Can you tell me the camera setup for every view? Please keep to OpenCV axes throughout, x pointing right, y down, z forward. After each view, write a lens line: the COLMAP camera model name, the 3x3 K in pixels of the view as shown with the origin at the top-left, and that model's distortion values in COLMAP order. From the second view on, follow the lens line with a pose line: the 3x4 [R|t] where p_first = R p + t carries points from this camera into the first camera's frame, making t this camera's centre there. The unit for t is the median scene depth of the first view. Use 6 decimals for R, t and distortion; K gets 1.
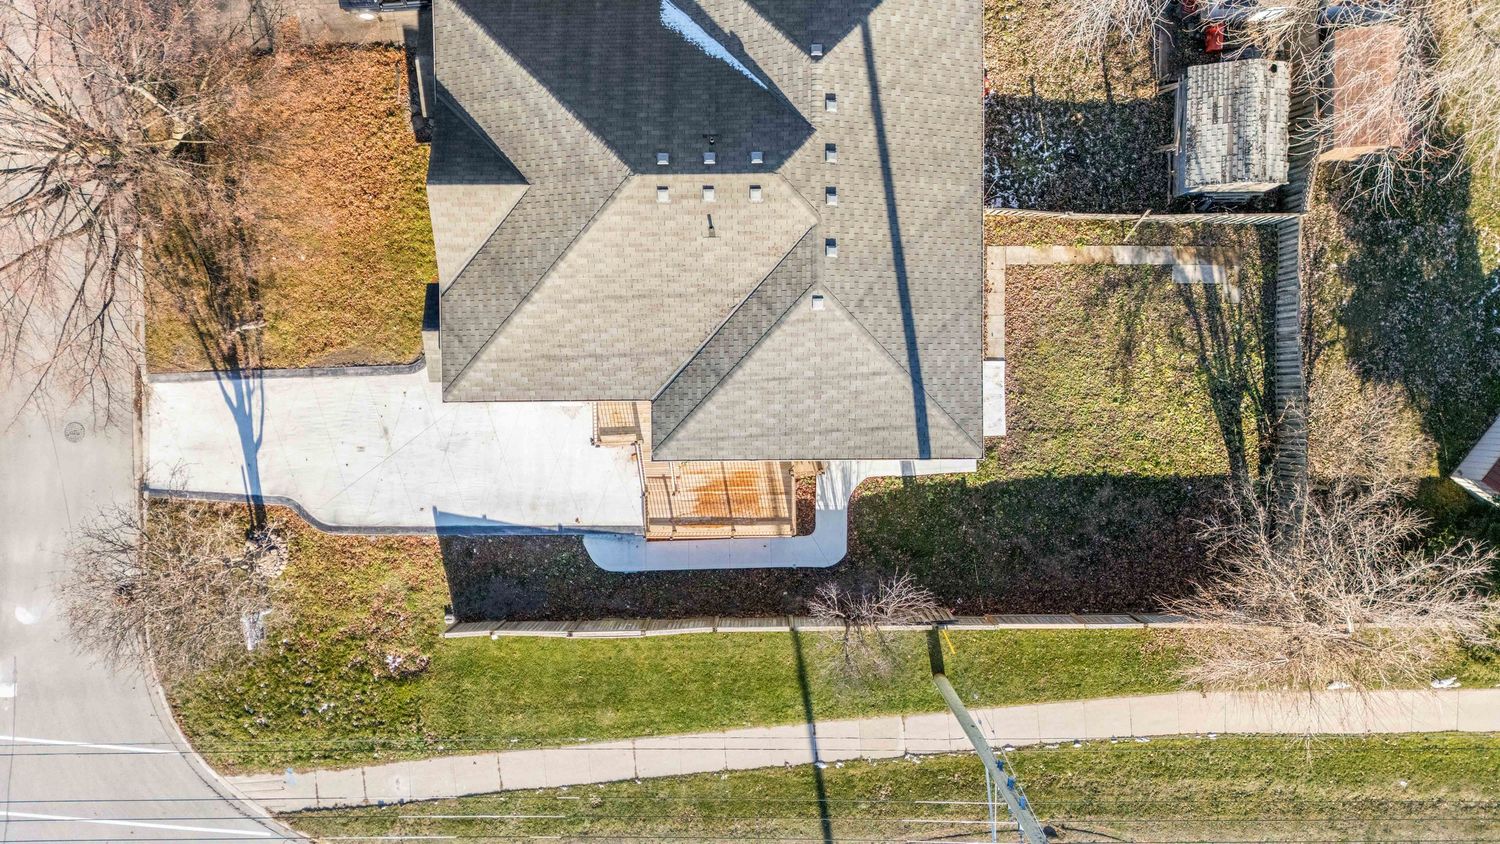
lens RADIAL K [[1097.6, 0, 751.7], [0, 1097.6, 420.4], [0, 0, 1]] dist [0.076900, -0.066439]
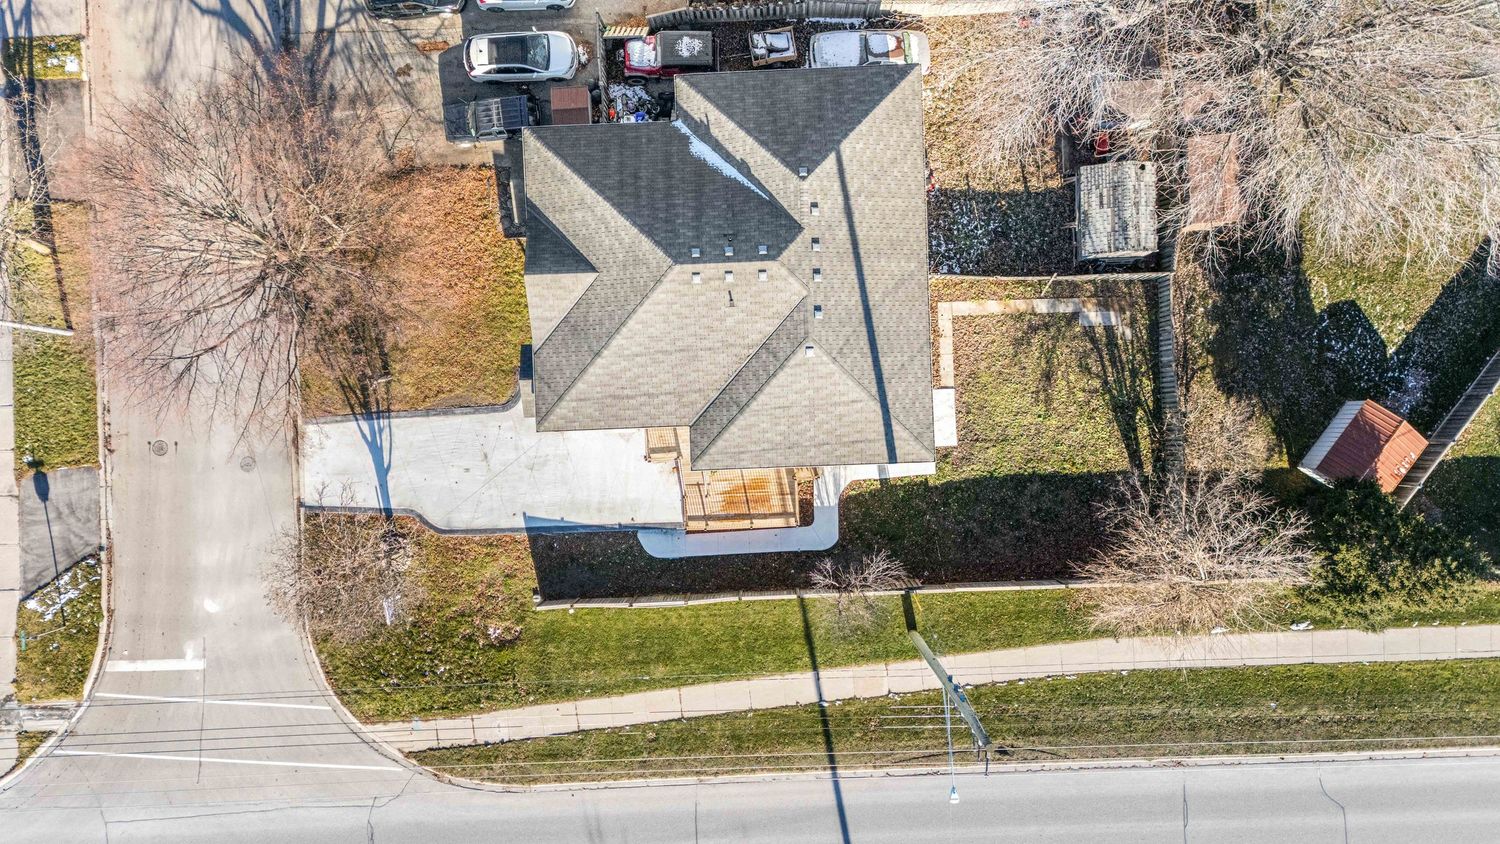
lens RADIAL K [[1094.2, 0, 751.2], [0, 1094.2, 420.2], [0, 0, 1]] dist [0.102259, -0.123493]
pose [[0.999562, -0.029577, -0.000423, -0.012841], [0.029555, 0.999202, -0.026860, 0.011376], [0.001217, 0.026836, 0.999639, -0.307255]]
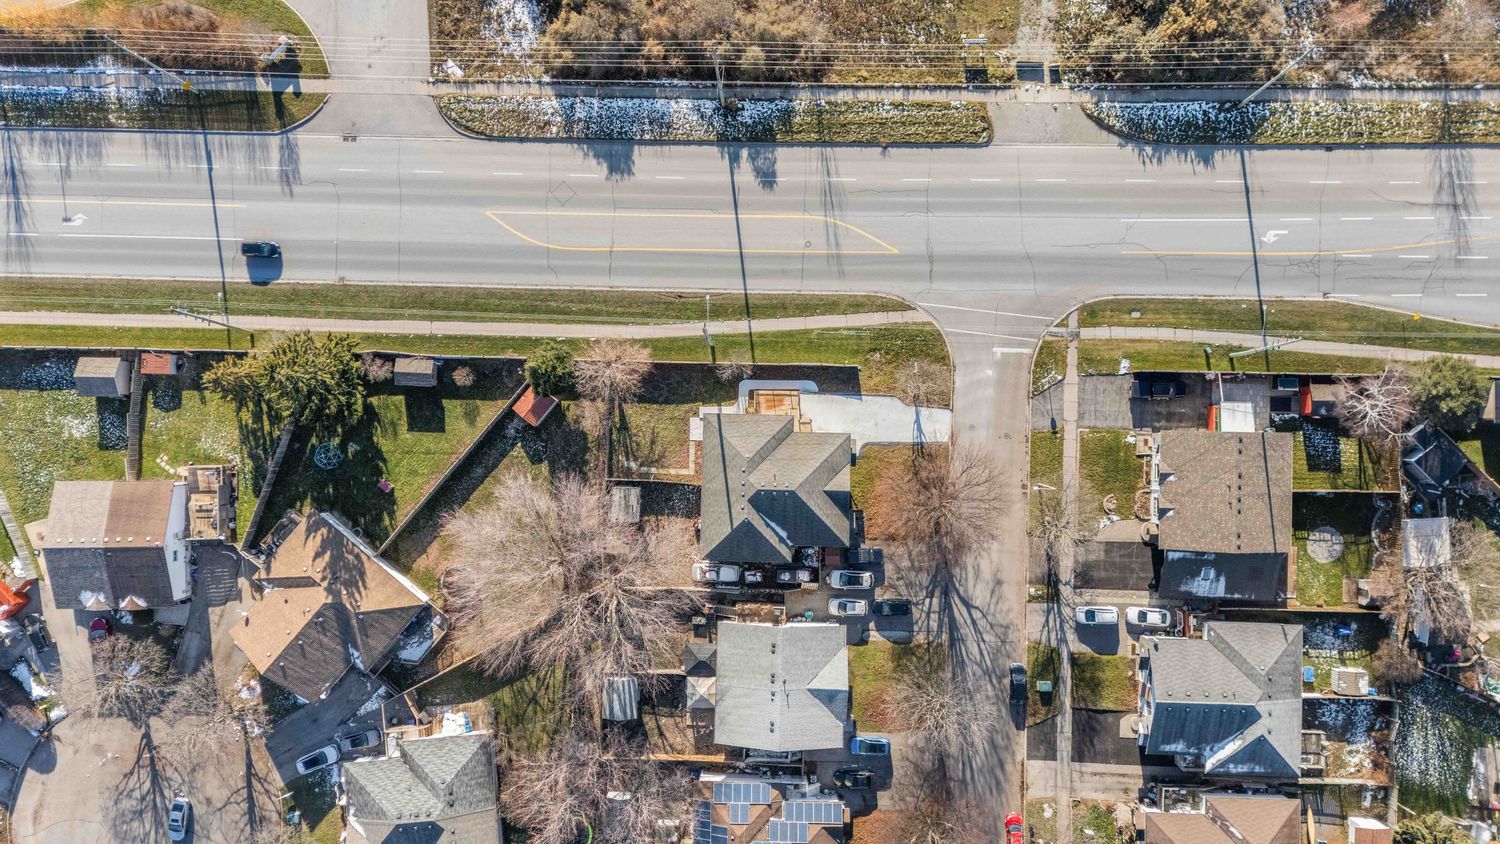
lens RADIAL K [[1090.2, 0, 750.0], [0, 1090.2, 422.0], [0, 0, 1]] dist [0.097103, -0.109980]
pose [[-0.999243, -0.032171, 0.021878, -0.021950], [0.031752, -0.999311, -0.019223, 0.069408], [0.022482, -0.018514, 0.999576, -2.279737]]
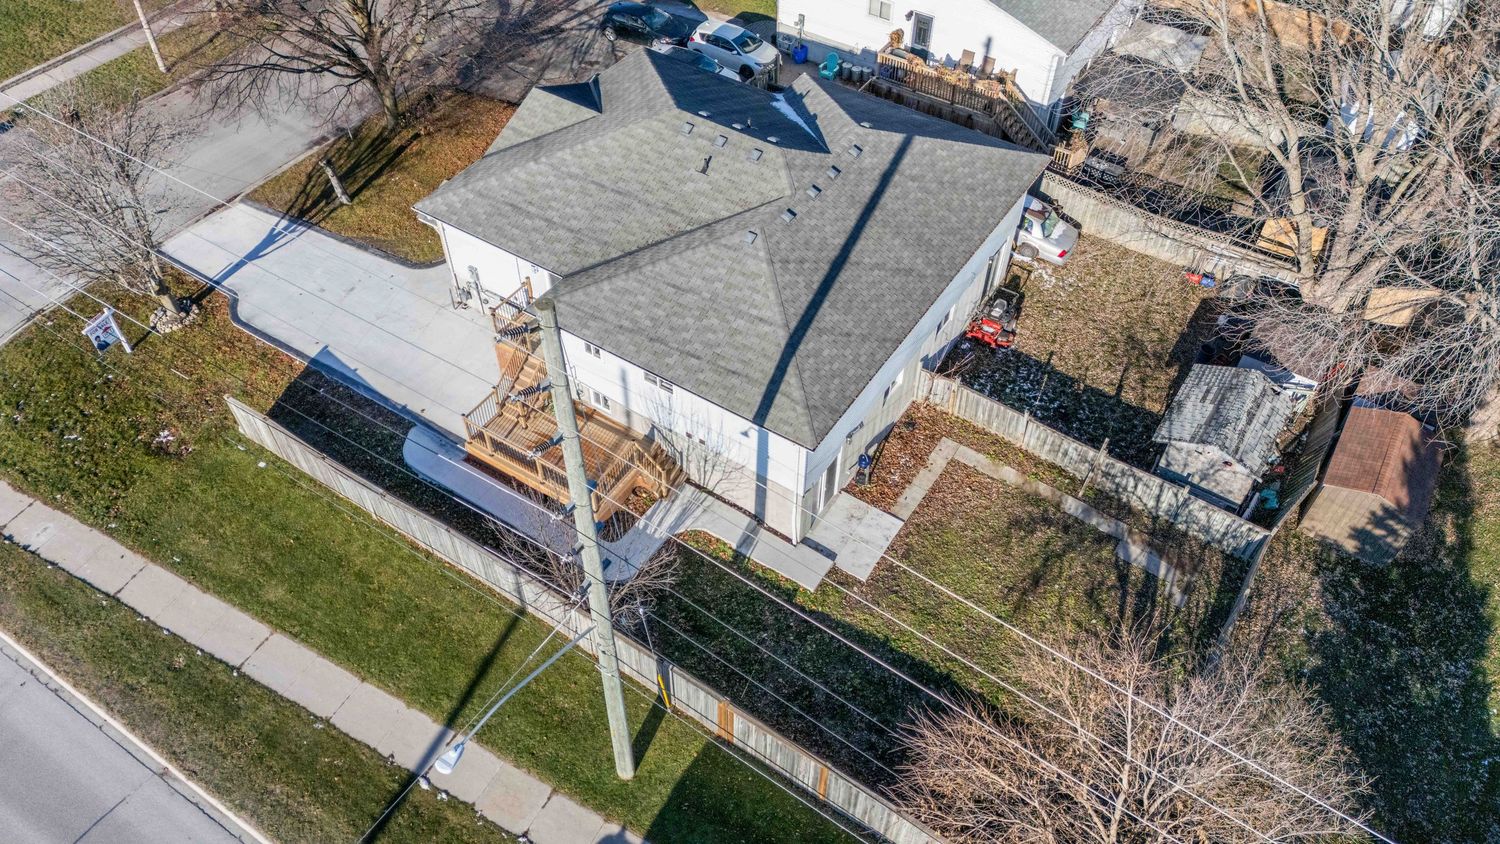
lens RADIAL K [[1097.6, 0, 751.7], [0, 1097.6, 420.4], [0, 0, 1]] dist [0.076900, -0.066439]
pose [[0.834409, 0.423773, -0.352390, 0.406428], [-0.549805, 0.595422, -0.585822, 0.487393], [-0.038434, 0.682561, 0.729818, 0.298740]]
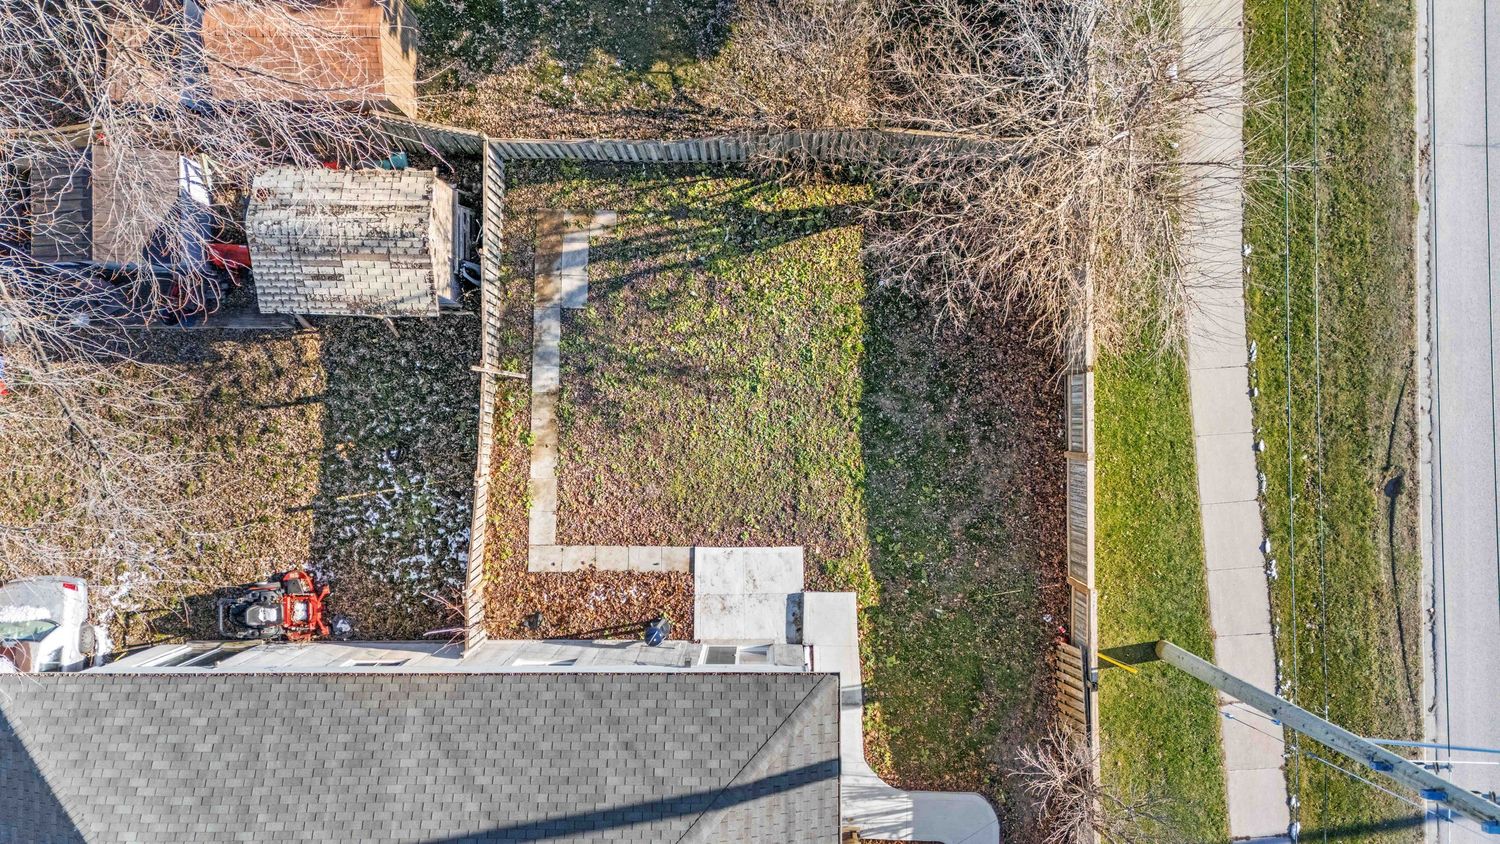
lens RADIAL K [[1092.9, 0, 751.4], [0, 1092.9, 420.5], [0, 0, 1]] dist [0.096086, -0.097156]
pose [[0.012011, -0.999788, 0.016698, 0.299143], [0.999390, 0.011455, -0.033003, 0.003200], [0.032805, 0.017084, 0.999316, 0.316555]]
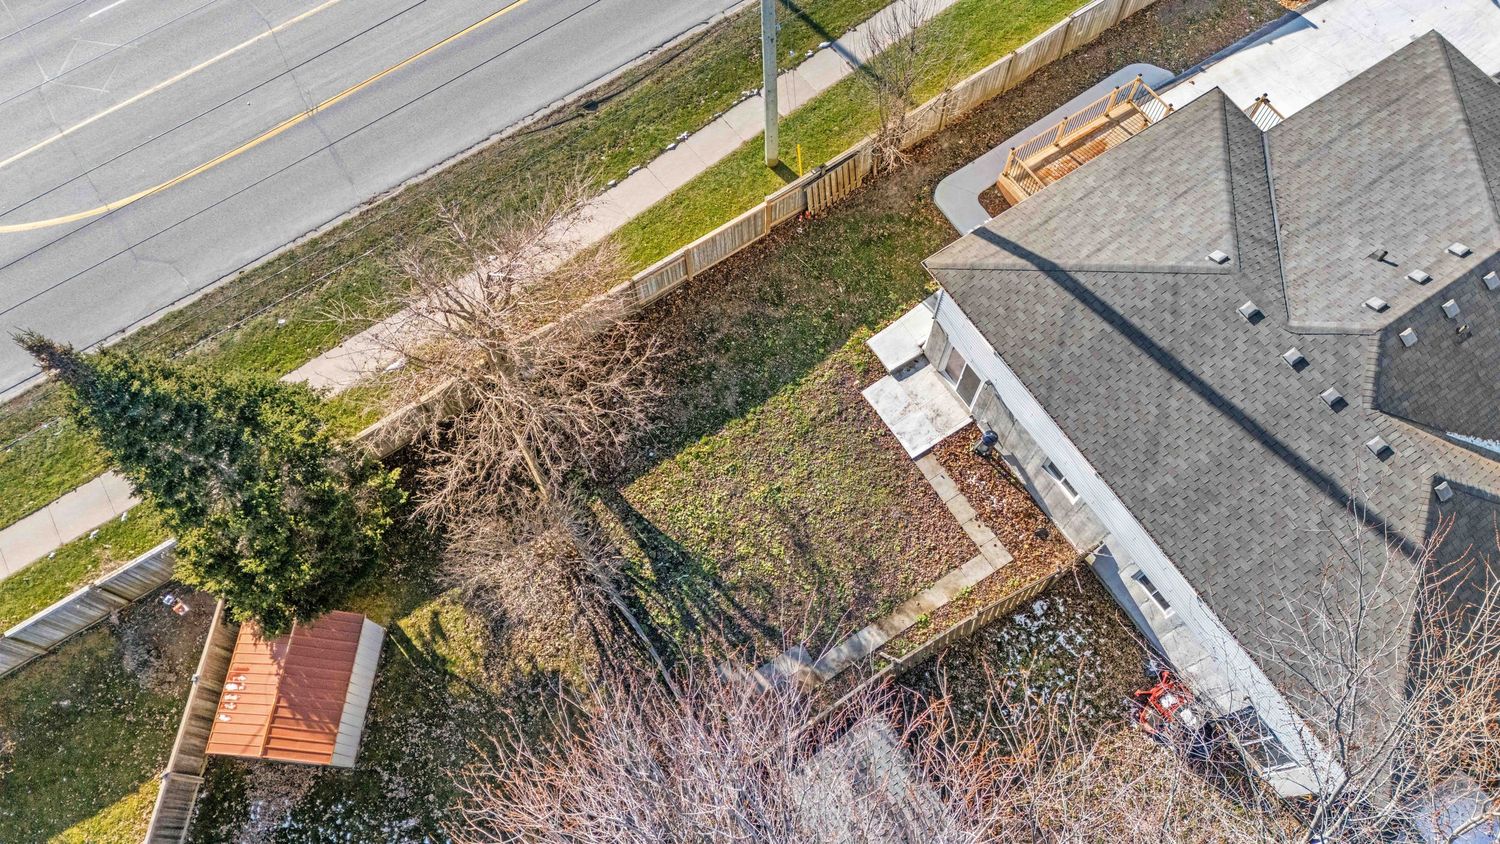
lens RADIAL K [[1094.2, 0, 751.2], [0, 1094.2, 420.2], [0, 0, 1]] dist [0.102259, -0.123493]
pose [[-0.843431, 0.506408, -0.179374, 0.472580], [-0.537014, -0.785072, 0.308671, -0.224929], [0.015492, 0.356669, 0.934103, 0.199274]]
